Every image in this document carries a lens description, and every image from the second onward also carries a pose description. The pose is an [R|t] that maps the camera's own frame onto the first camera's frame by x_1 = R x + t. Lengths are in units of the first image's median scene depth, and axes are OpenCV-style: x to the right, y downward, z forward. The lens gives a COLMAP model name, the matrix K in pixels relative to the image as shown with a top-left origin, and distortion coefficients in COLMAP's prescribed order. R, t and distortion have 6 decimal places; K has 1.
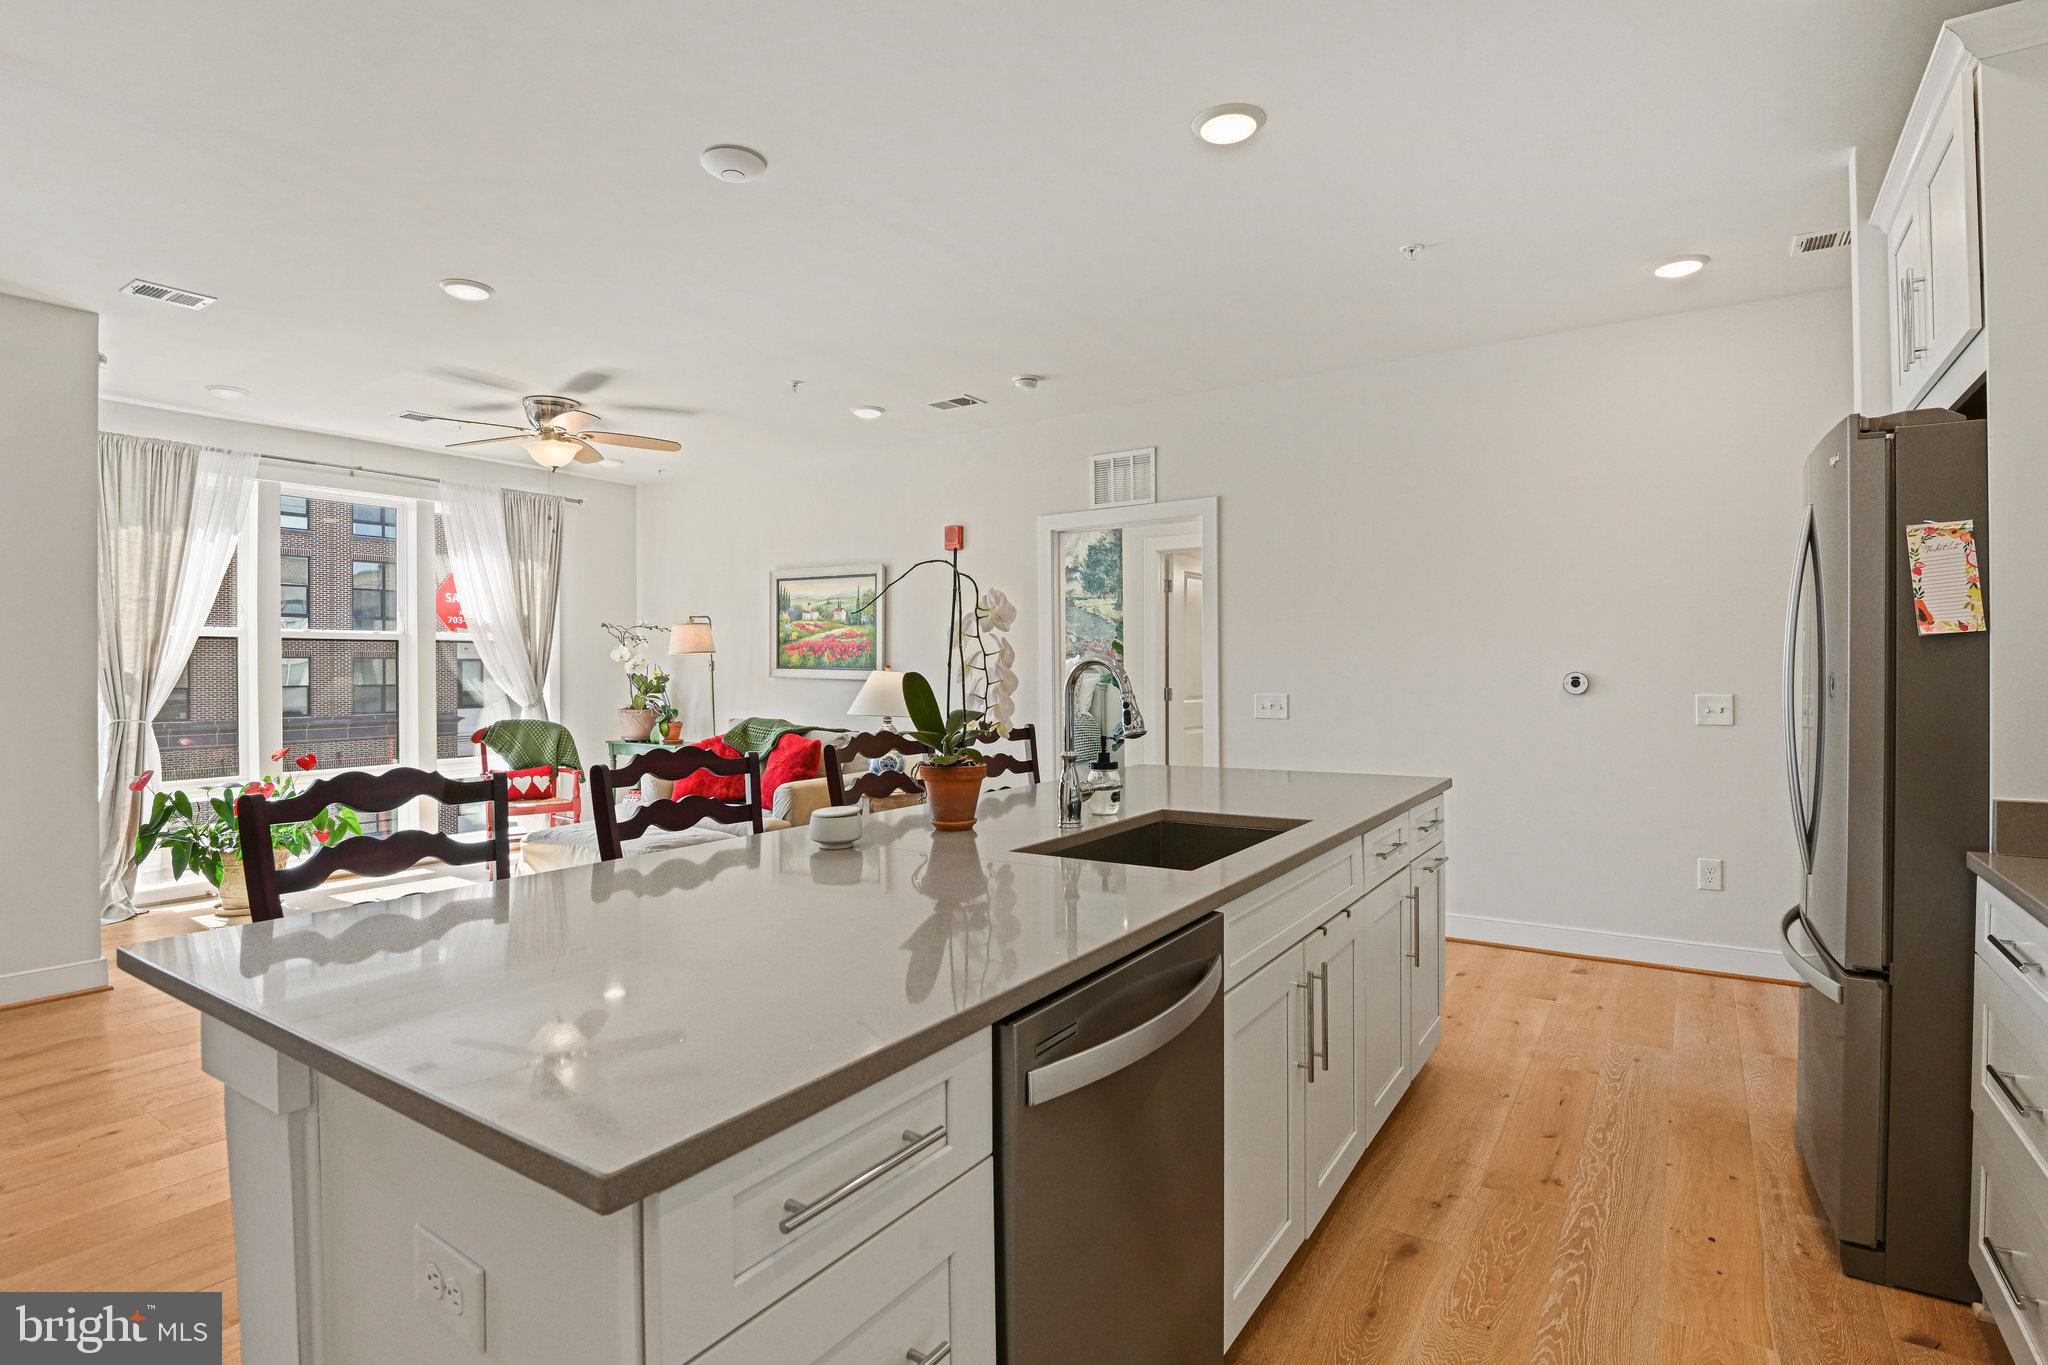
lens RADIAL K [[1002.3, 0, 1058.1], [0, 1002.3, 676.5], [0, 0, 1]] dist [0.000517, -0.000090]
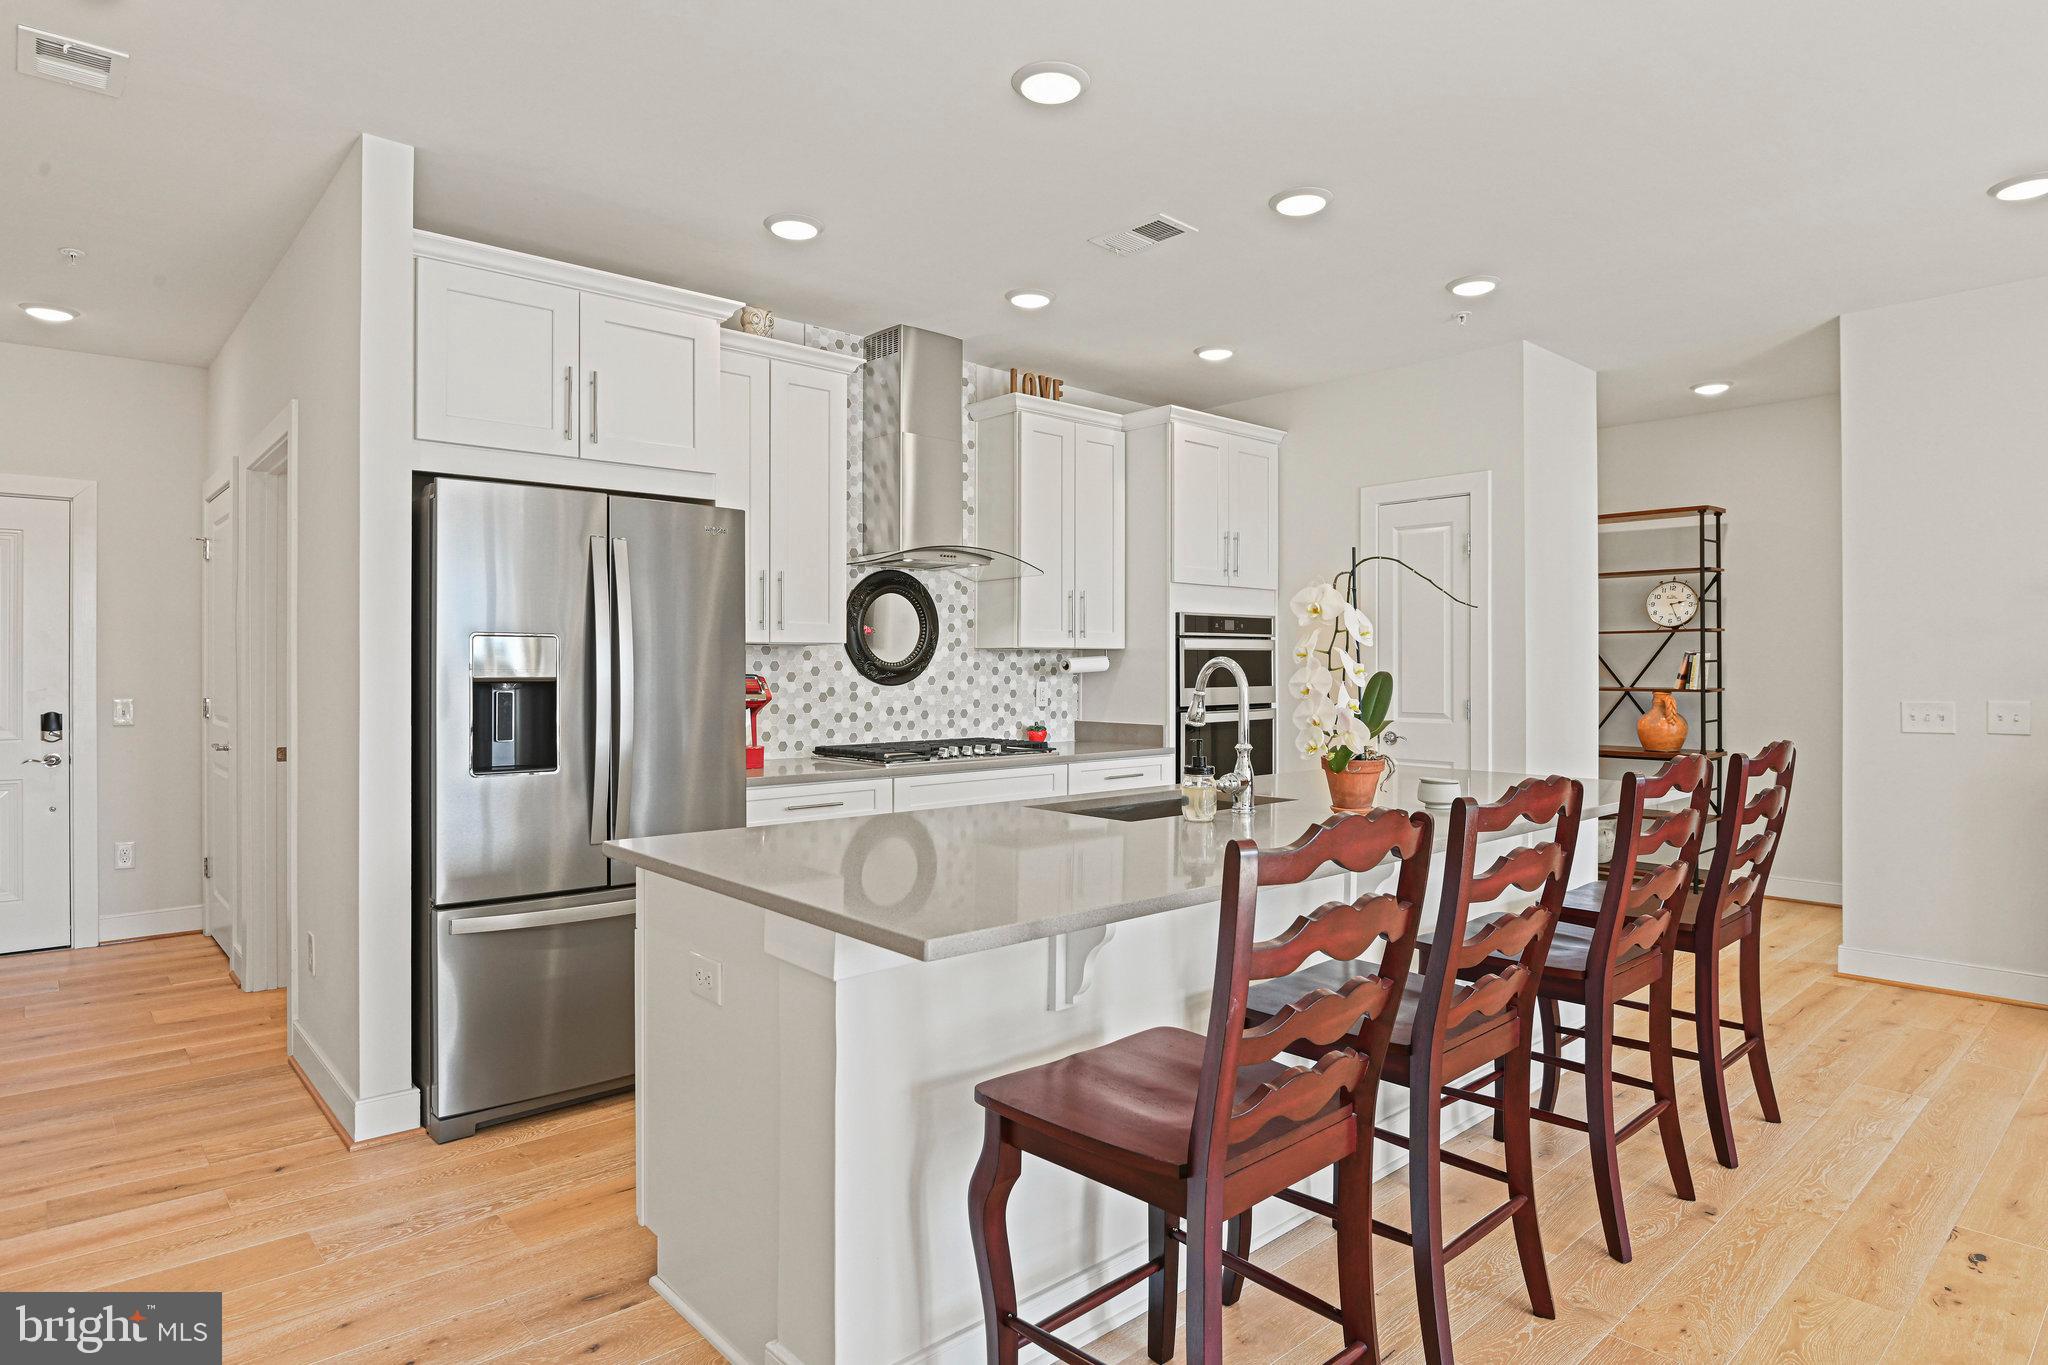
lens RADIAL K [[1131.2, 0, 1024.7], [0, 1131.2, 666.5], [0, 0, 1]] dist [-0.005943, -0.016036]
pose [[-0.962642, 0.006144, 0.270708, -0.103196], [0.007759, 0.999958, 0.004895, -0.021423], [-0.270666, 0.006813, -0.962649, 2.401521]]
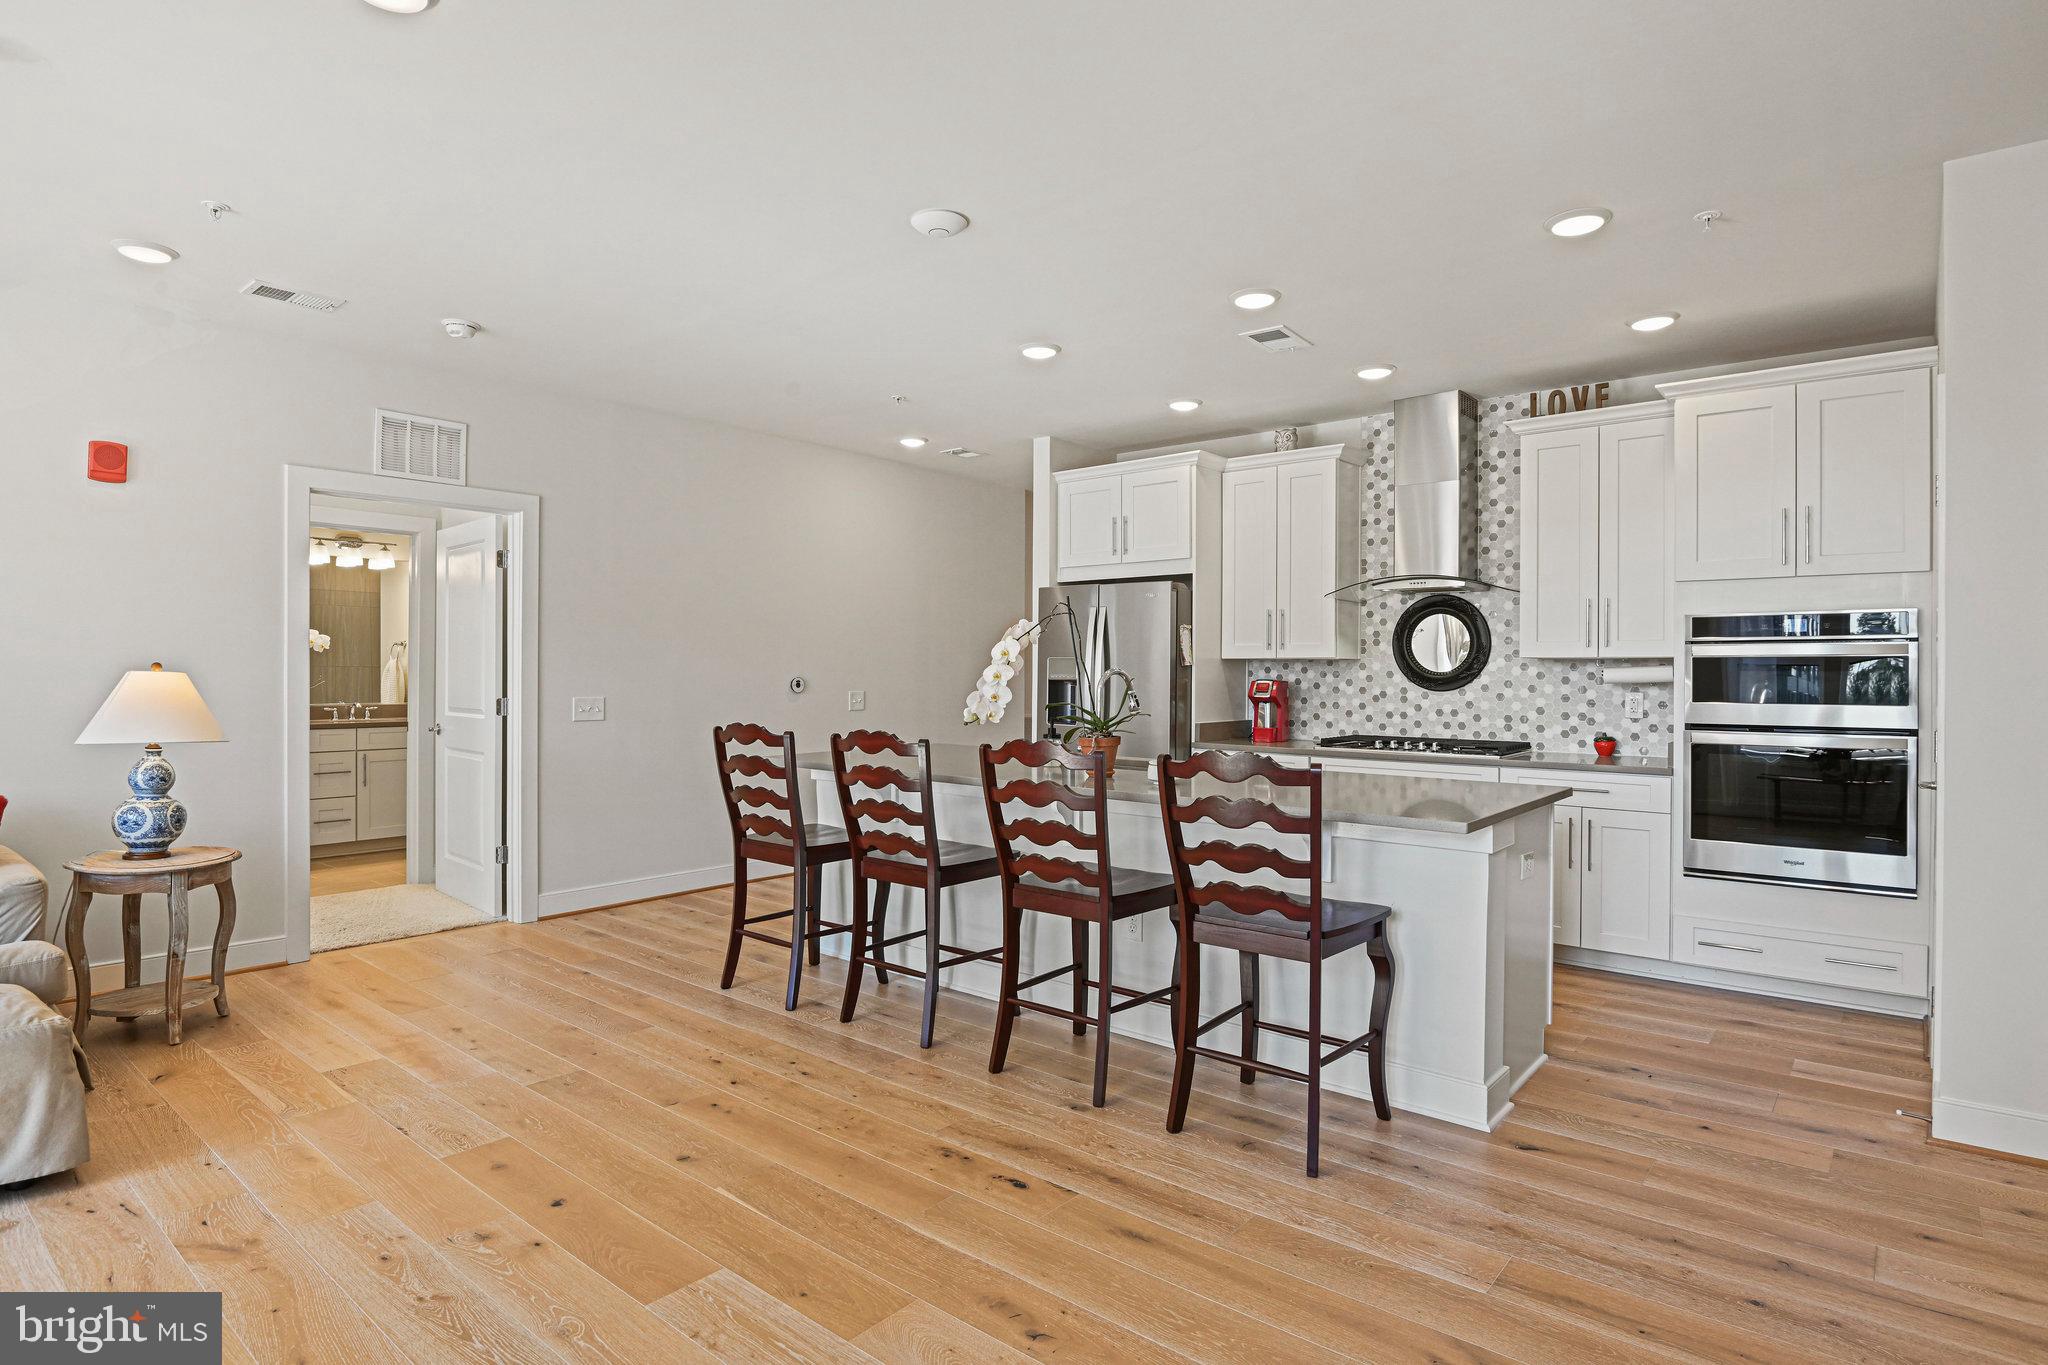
lens RADIAL K [[1079.8, 0, 1025.0], [0, 1079.8, 673.2], [0, 0, 1]] dist [-0.003368, -0.012604]
pose [[0.133372, 0.005849, 0.991049, -1.931097], [-0.000104, 0.999983, -0.005888, -0.002211], [-0.991066, 0.000682, 0.133370, 0.931509]]
